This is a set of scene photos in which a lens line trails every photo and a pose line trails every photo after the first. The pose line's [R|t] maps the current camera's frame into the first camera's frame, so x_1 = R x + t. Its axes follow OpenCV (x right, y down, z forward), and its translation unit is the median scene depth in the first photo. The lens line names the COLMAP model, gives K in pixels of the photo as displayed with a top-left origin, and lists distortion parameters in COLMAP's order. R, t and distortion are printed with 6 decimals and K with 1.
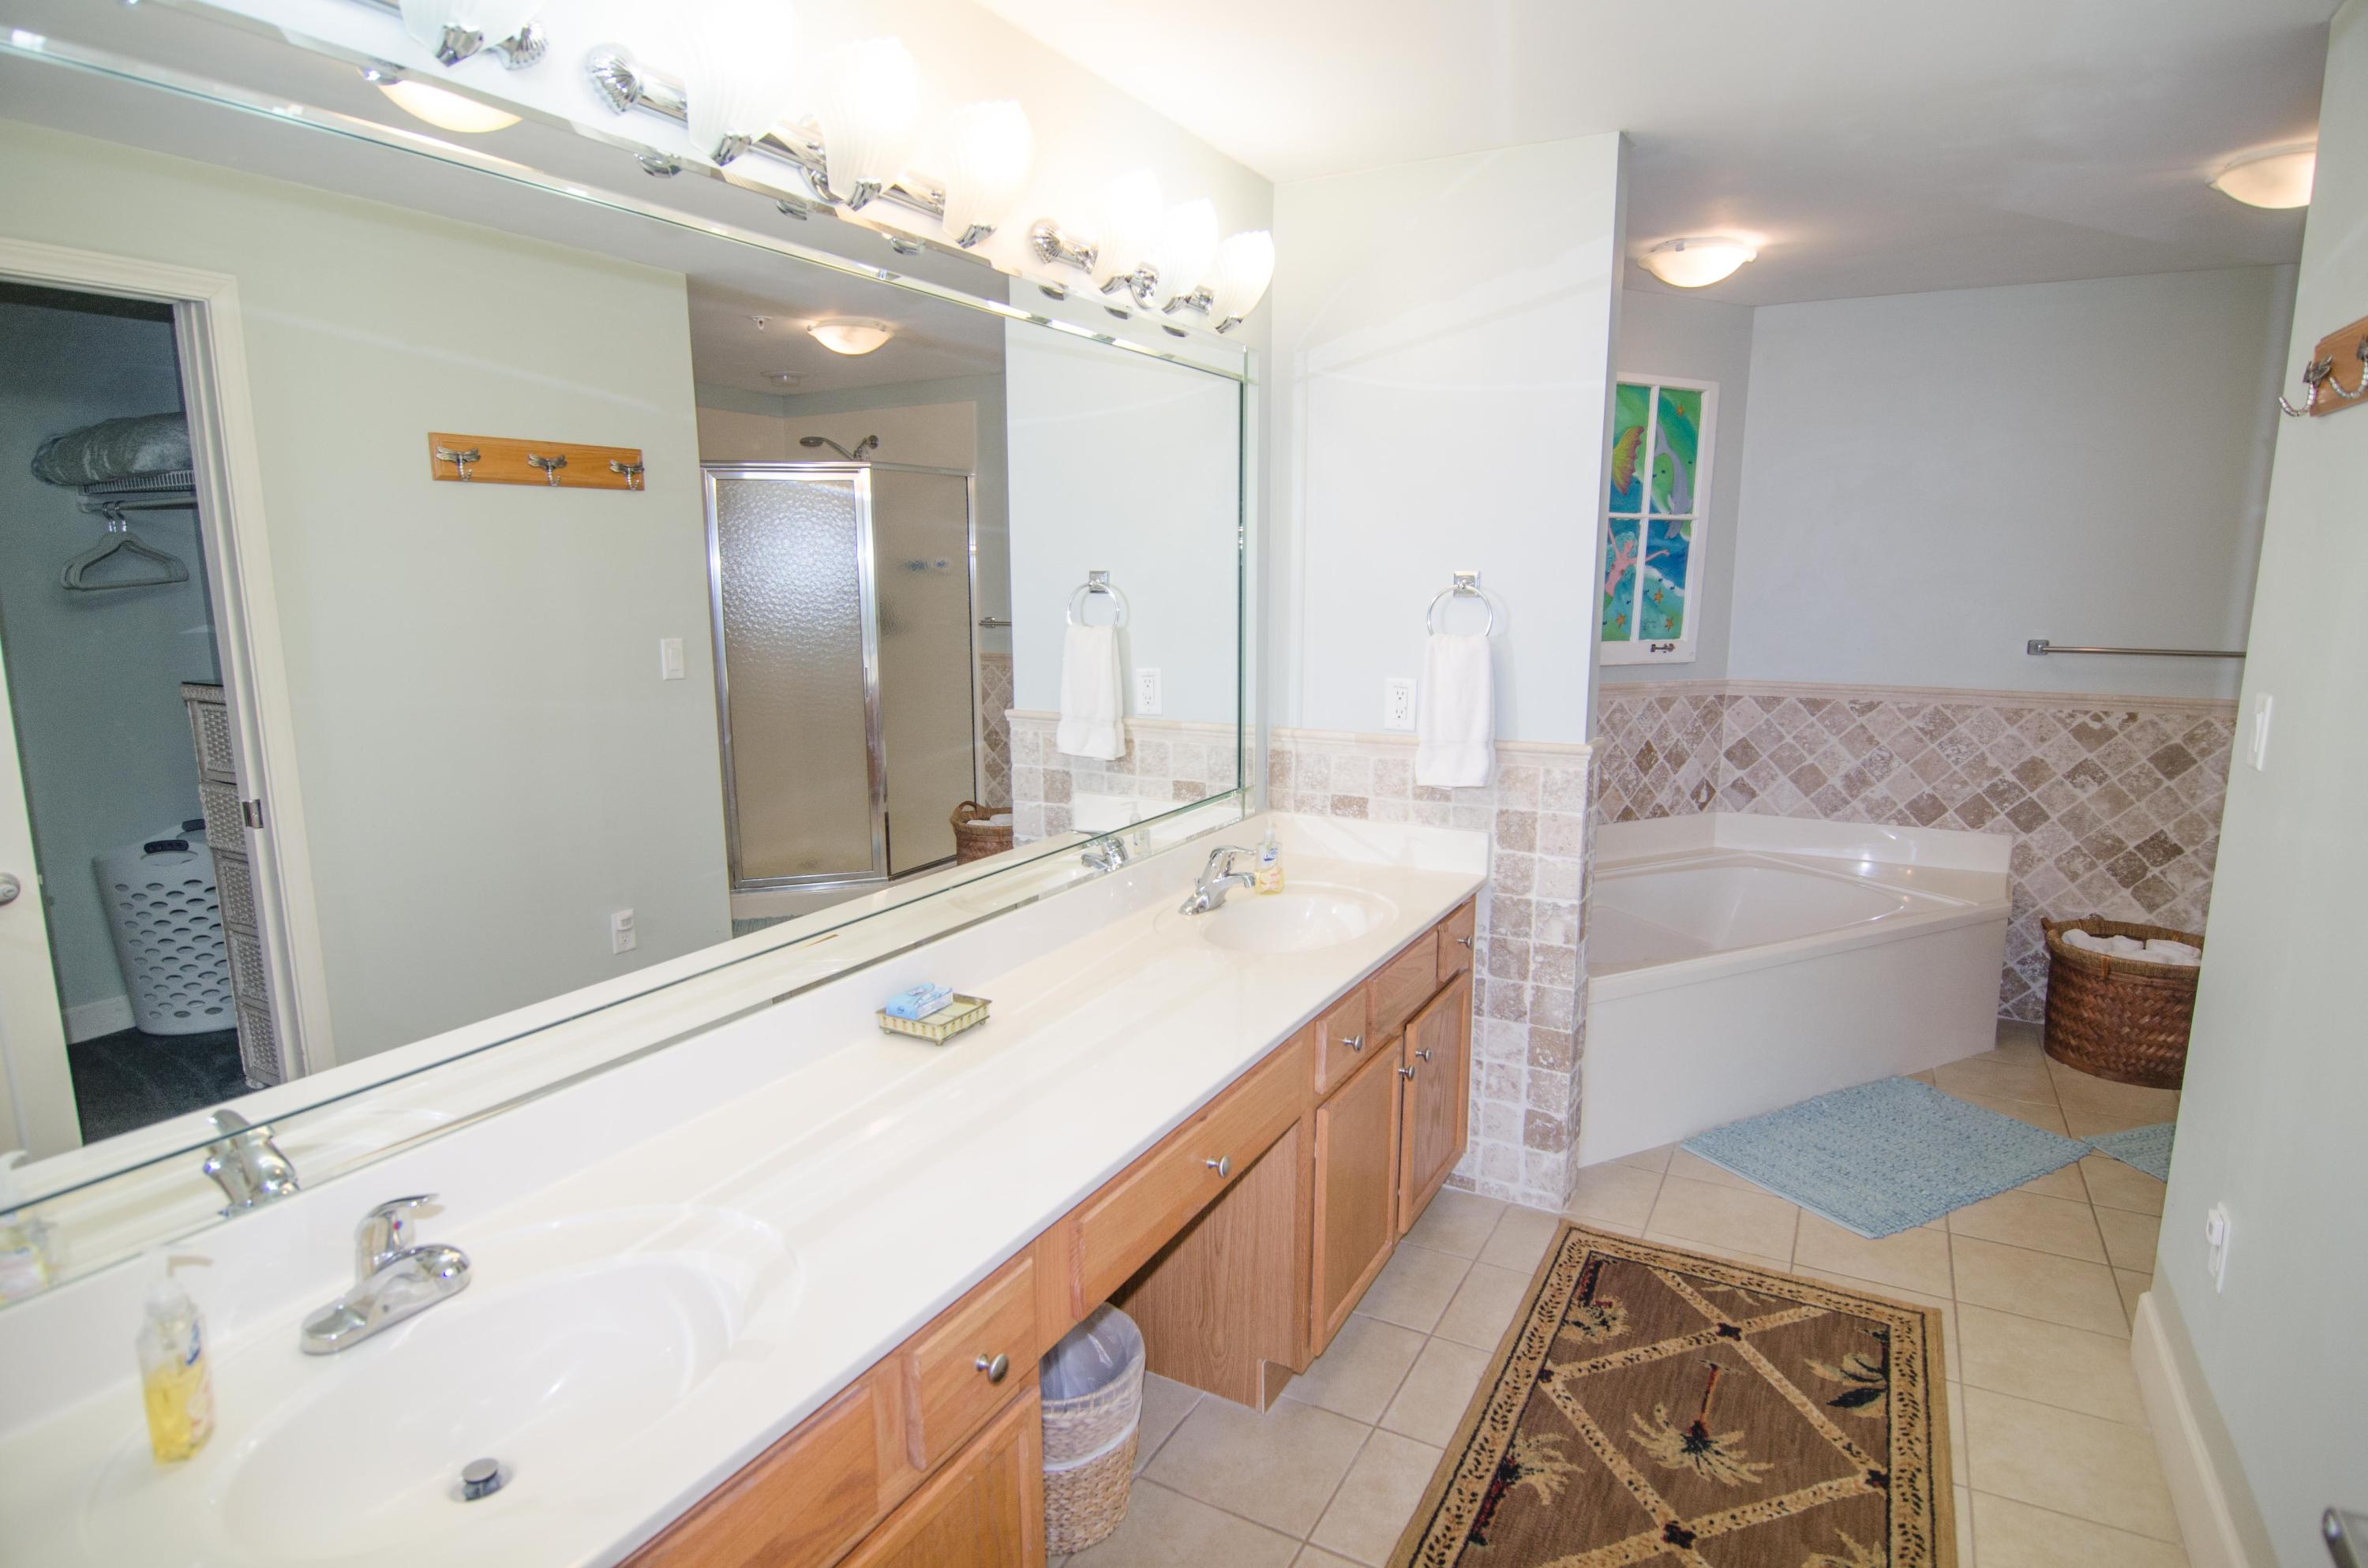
lens RADIAL K [[1258.4, 0, 1190.4], [0, 1258.4, 793.6], [0, 0, 1]] dist [-0.007140, -0.010047]
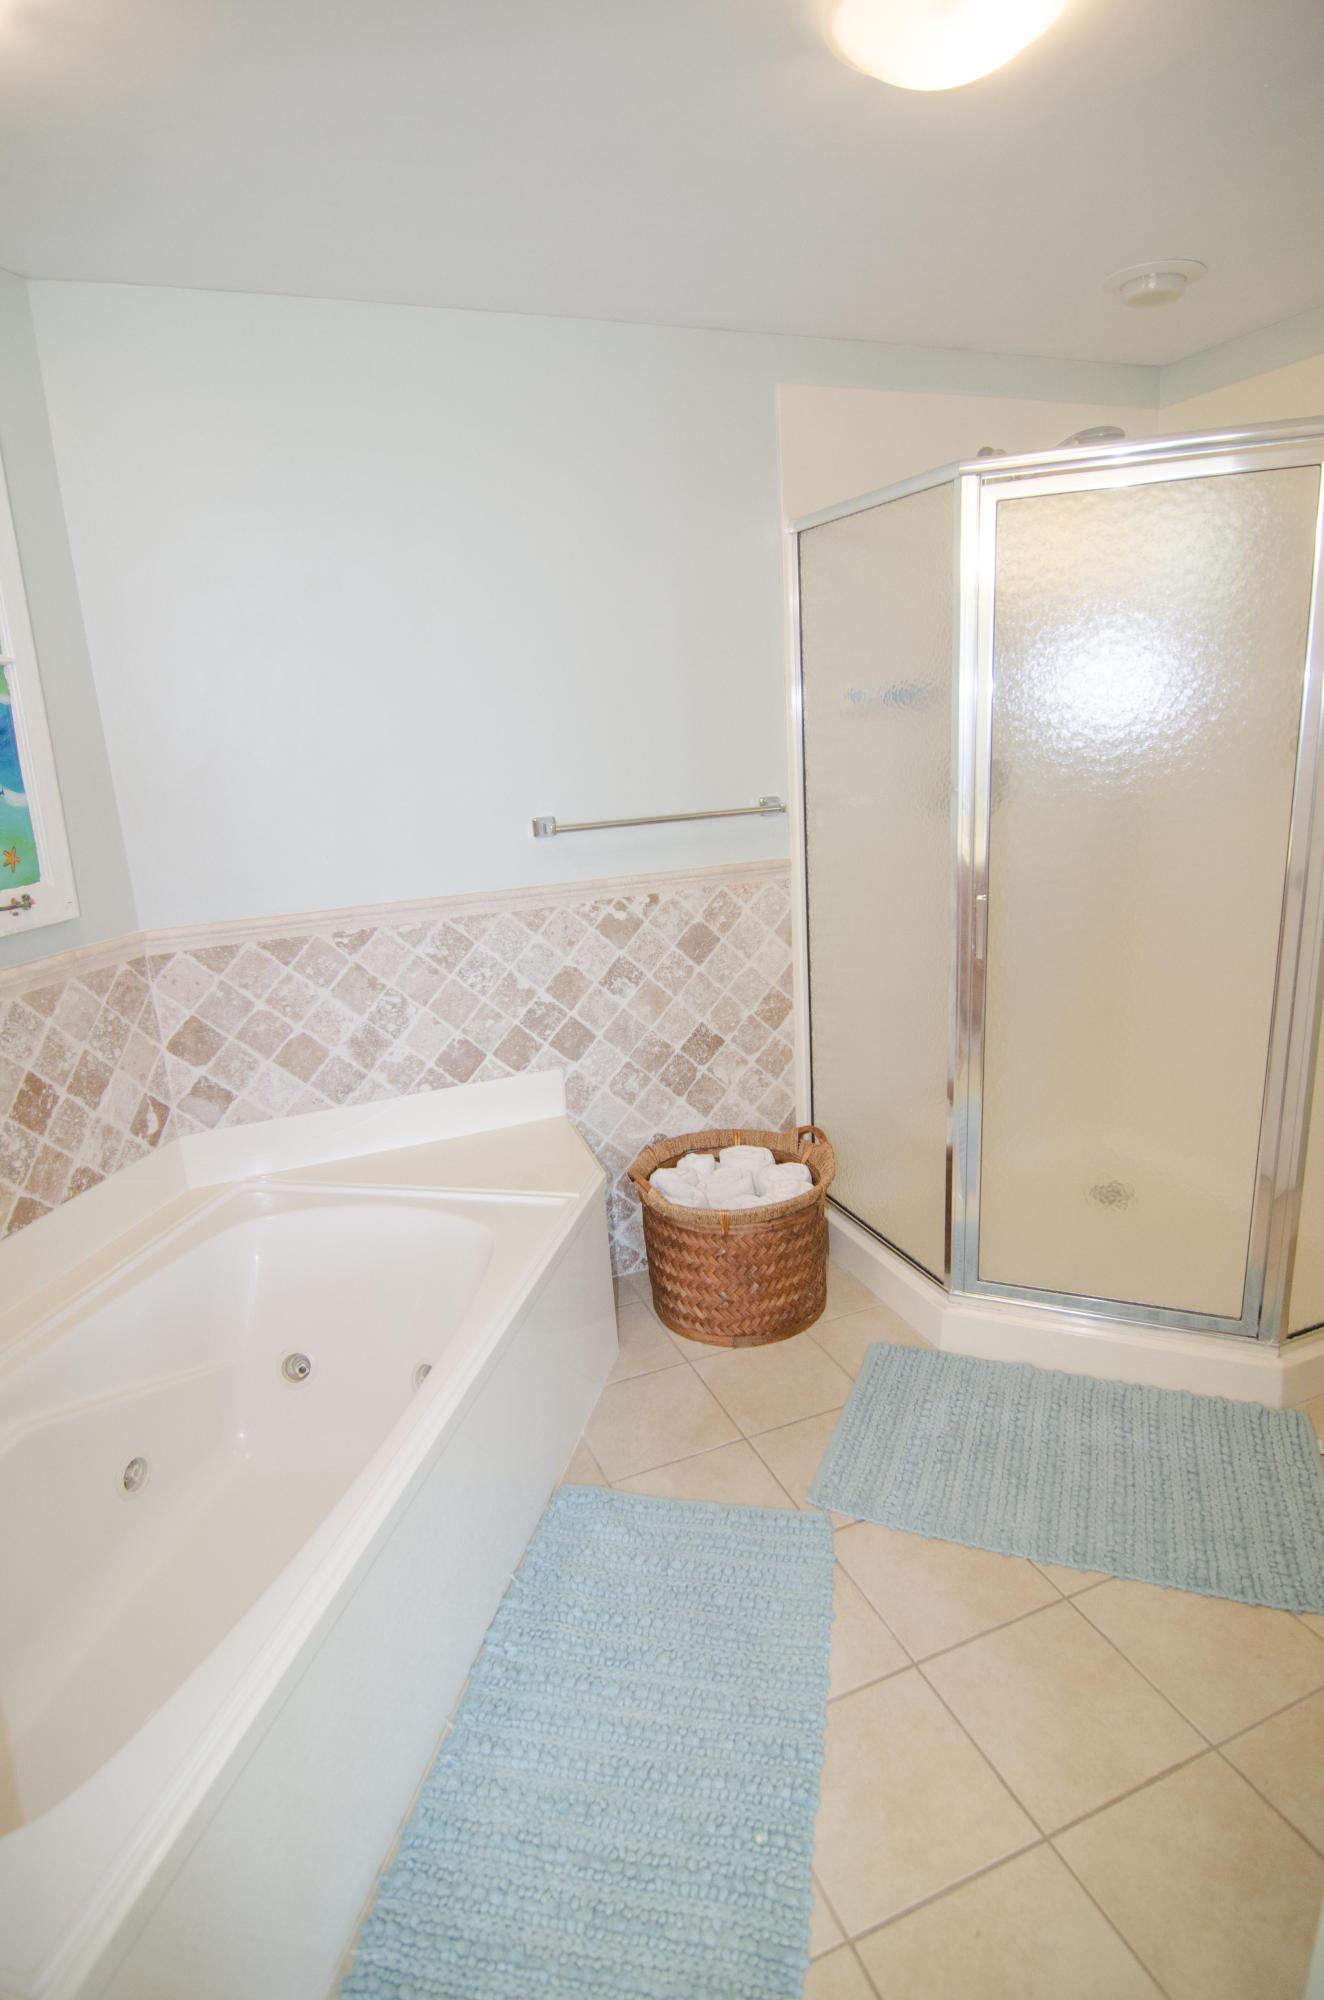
lens RADIAL K [[1063.0, 0, 673.2], [0, 1063.0, 996.1], [0, 0, 1]] dist [-0.007140, -0.010047]
pose [[0.626842, -0.233986, 0.743182, 0.215355], [0.190559, 0.970914, 0.144958, -0.093155], [-0.755484, 0.050754, 0.653198, 0.508834]]
